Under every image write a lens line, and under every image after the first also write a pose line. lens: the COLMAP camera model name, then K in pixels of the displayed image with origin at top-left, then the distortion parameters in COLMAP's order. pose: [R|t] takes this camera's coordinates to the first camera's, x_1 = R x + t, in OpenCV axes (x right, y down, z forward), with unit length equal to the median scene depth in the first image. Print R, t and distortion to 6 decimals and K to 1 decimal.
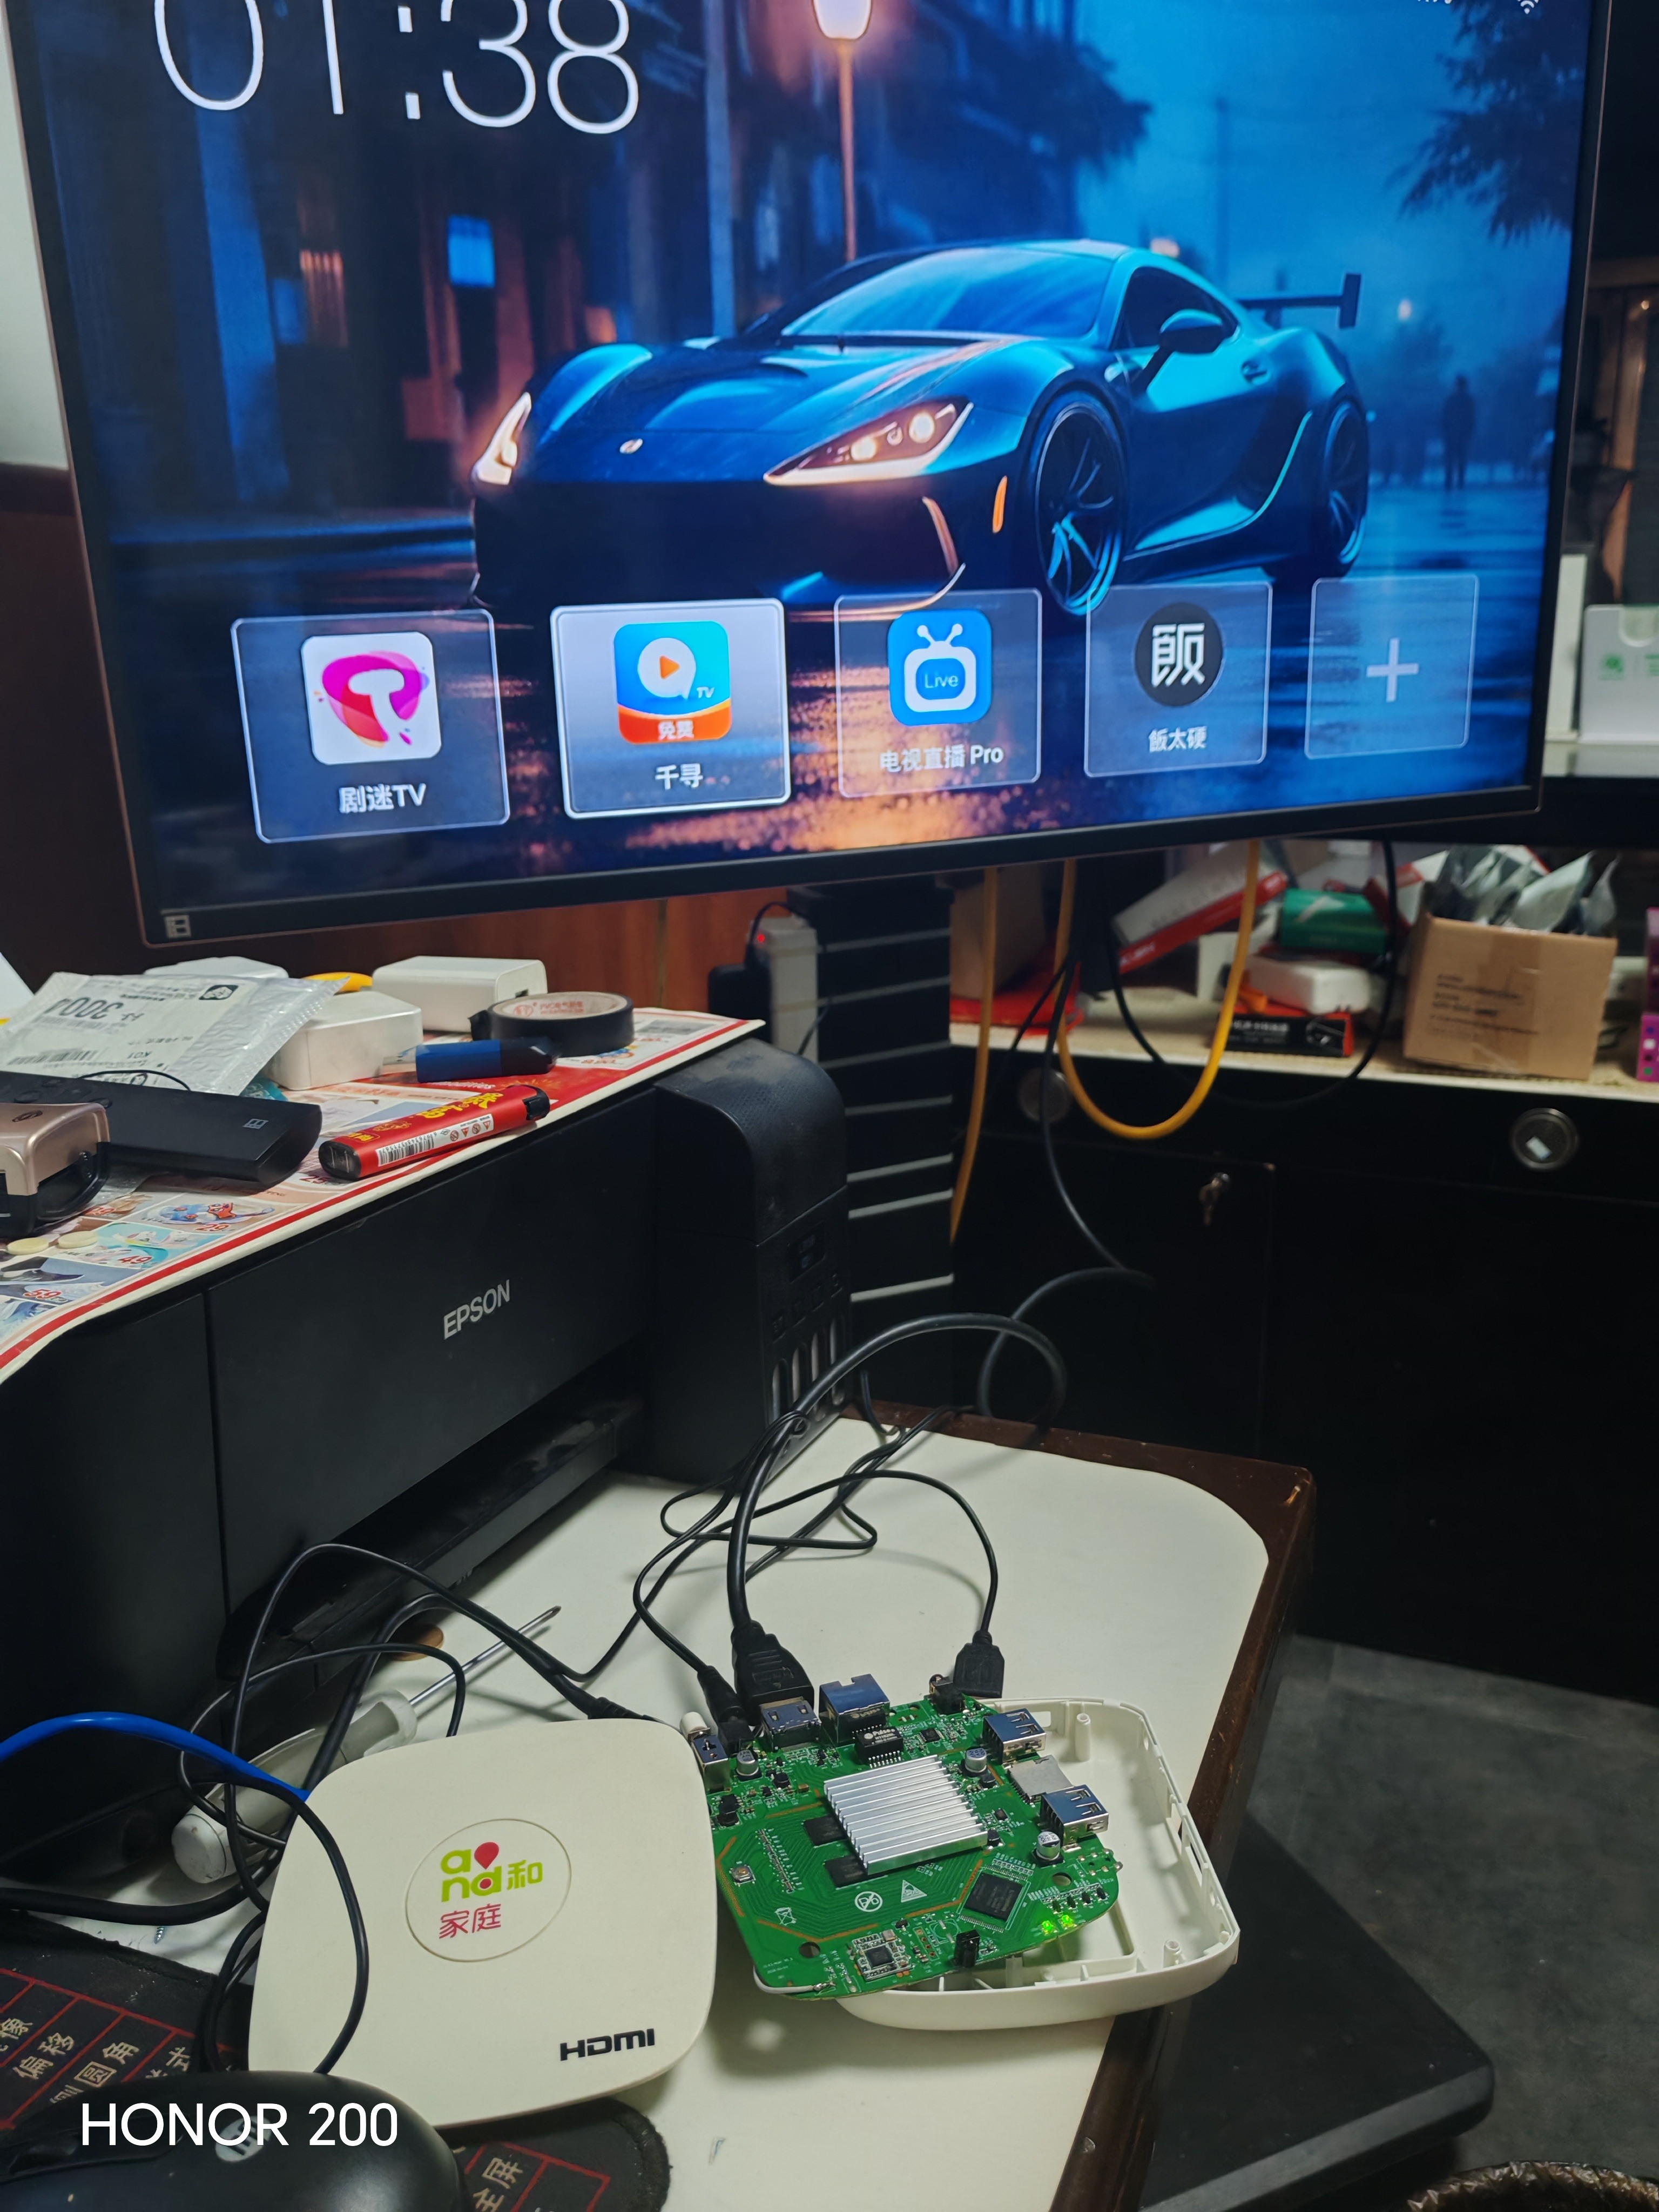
lens RADIAL K [[1764.7, 0, 829.0], [0, 1764.7, 1103.6], [0, 0, 1]] dist [-0.001400, -0.009137]
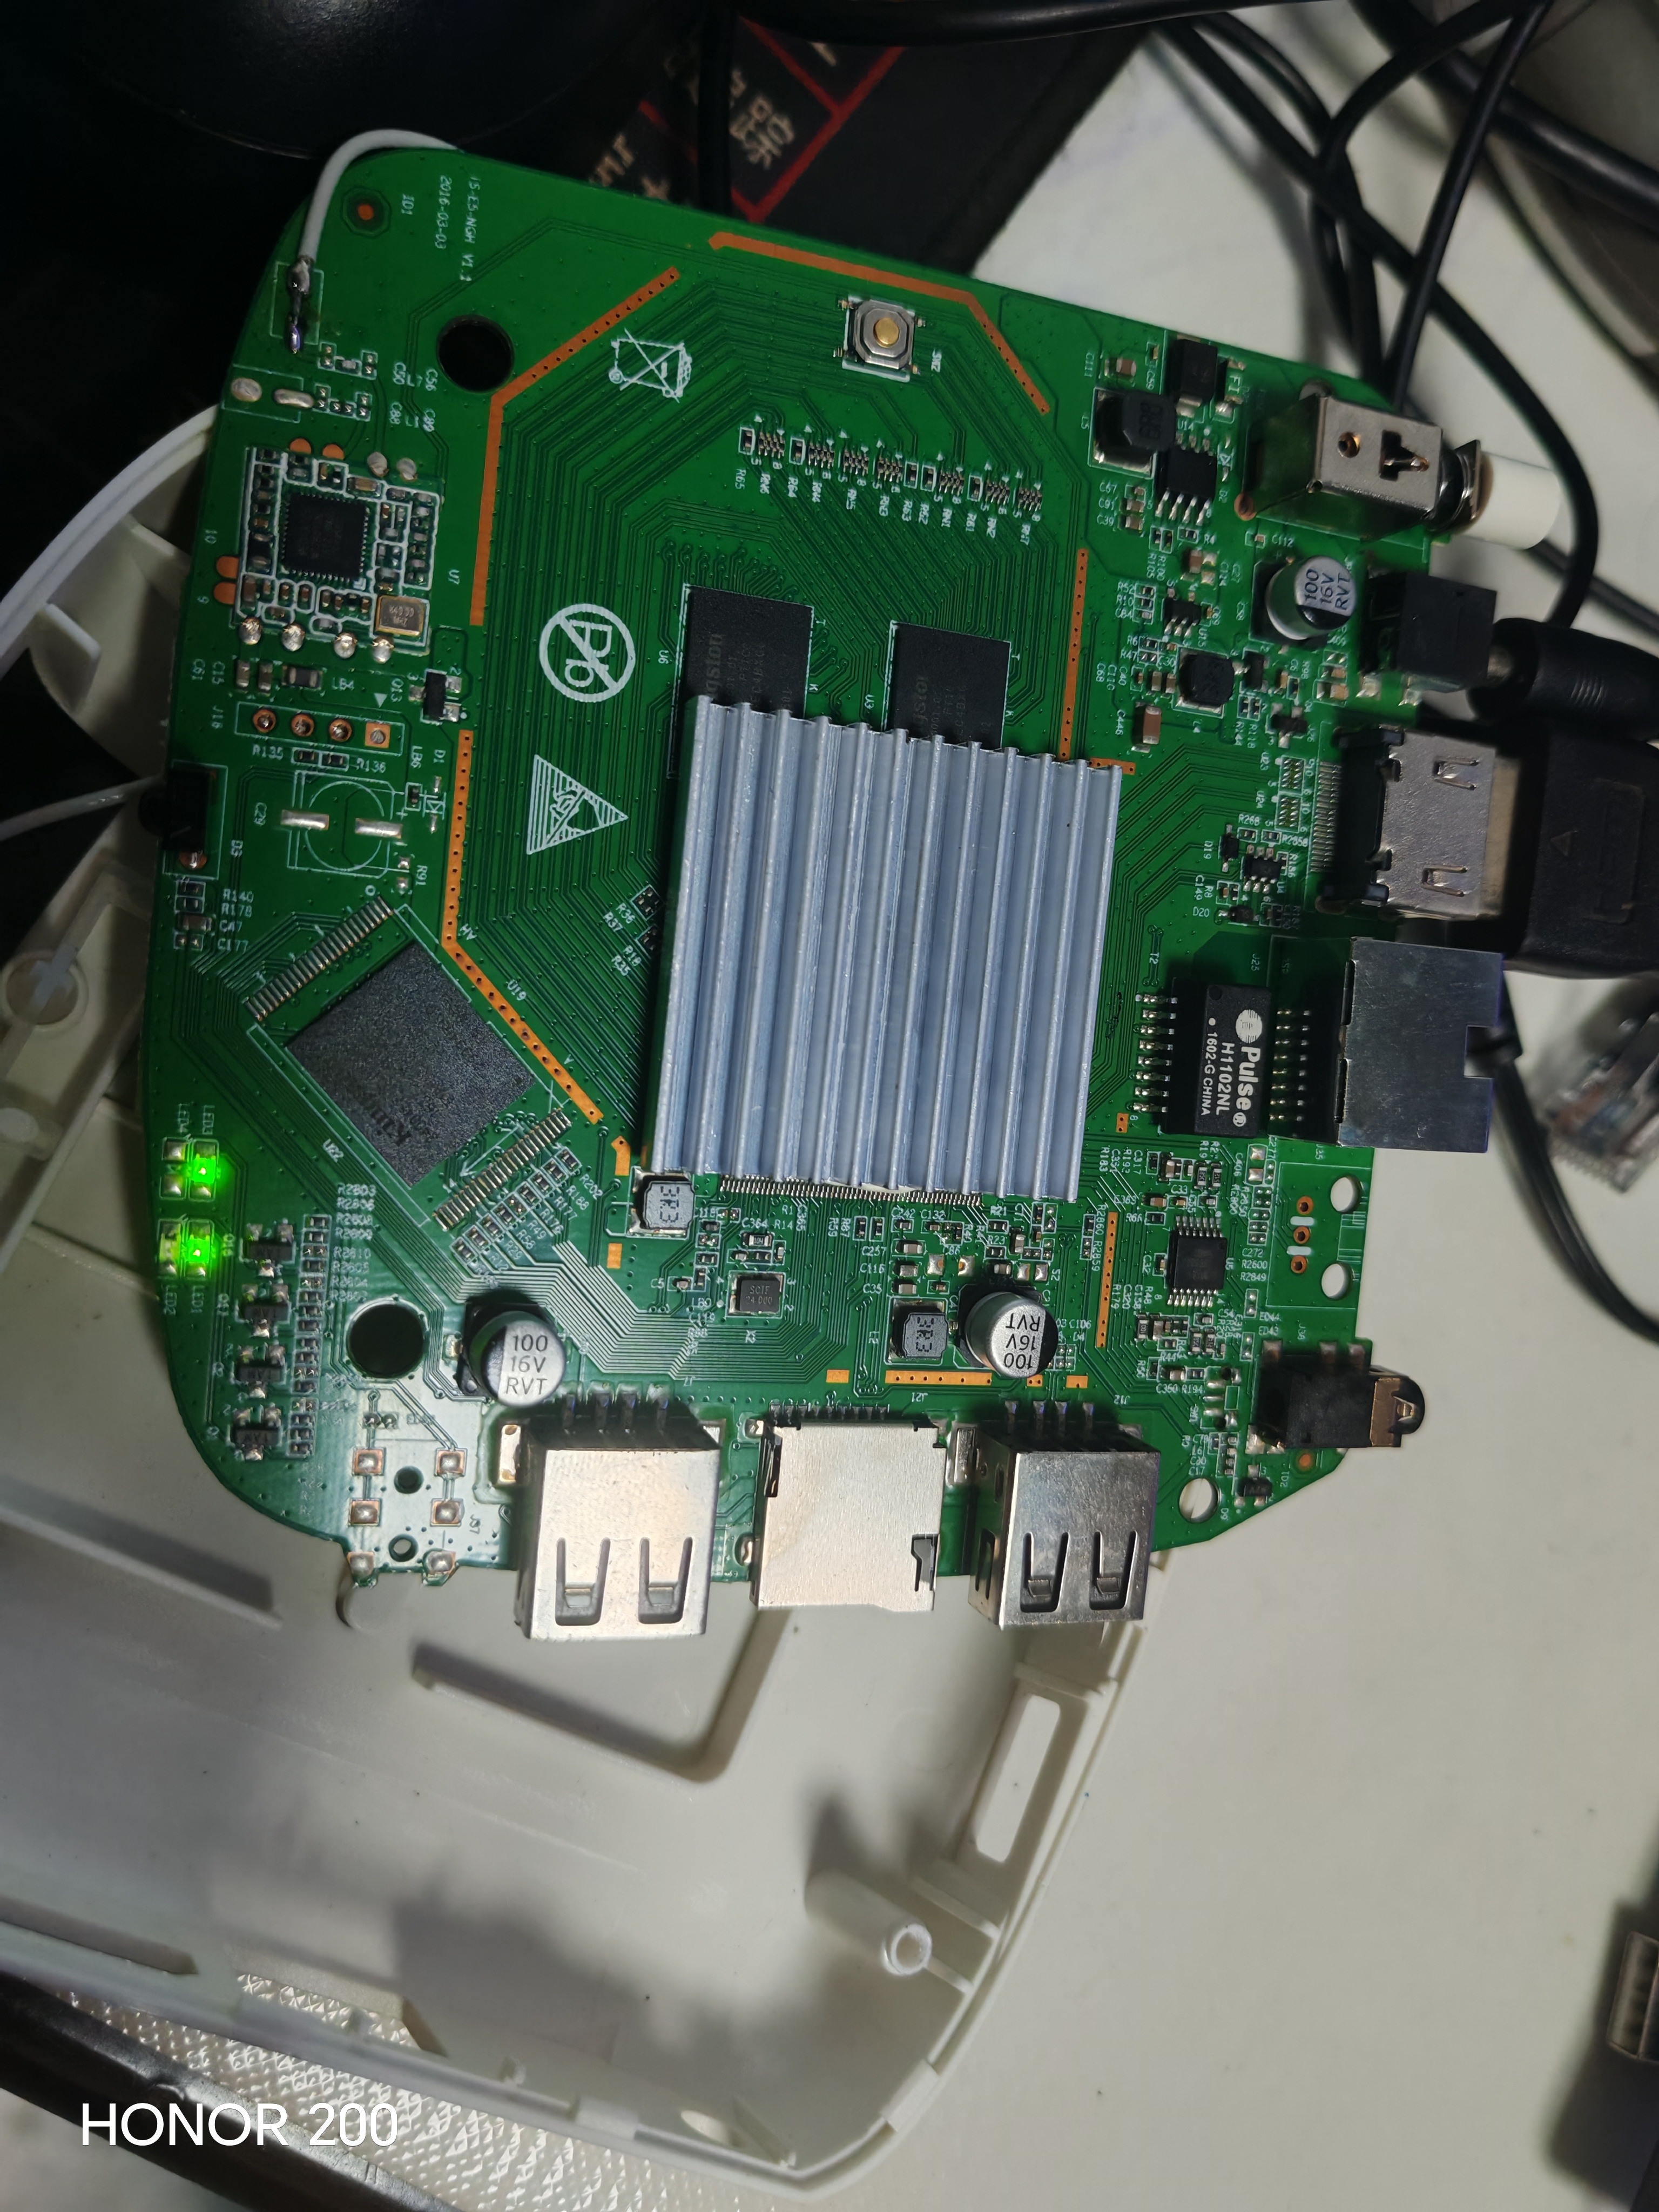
lens RADIAL K [[1764.7, 0, 830.4], [0, 1764.7, 1105.3], [0, 0, 1]] dist [-0.001400, -0.009137]
pose [[-0.412511, 0.904949, -0.104414, 0.097007], [-0.580276, -0.172681, 0.795902, 0.184613], [0.702221, 0.388907, 0.596353, 0.848831]]
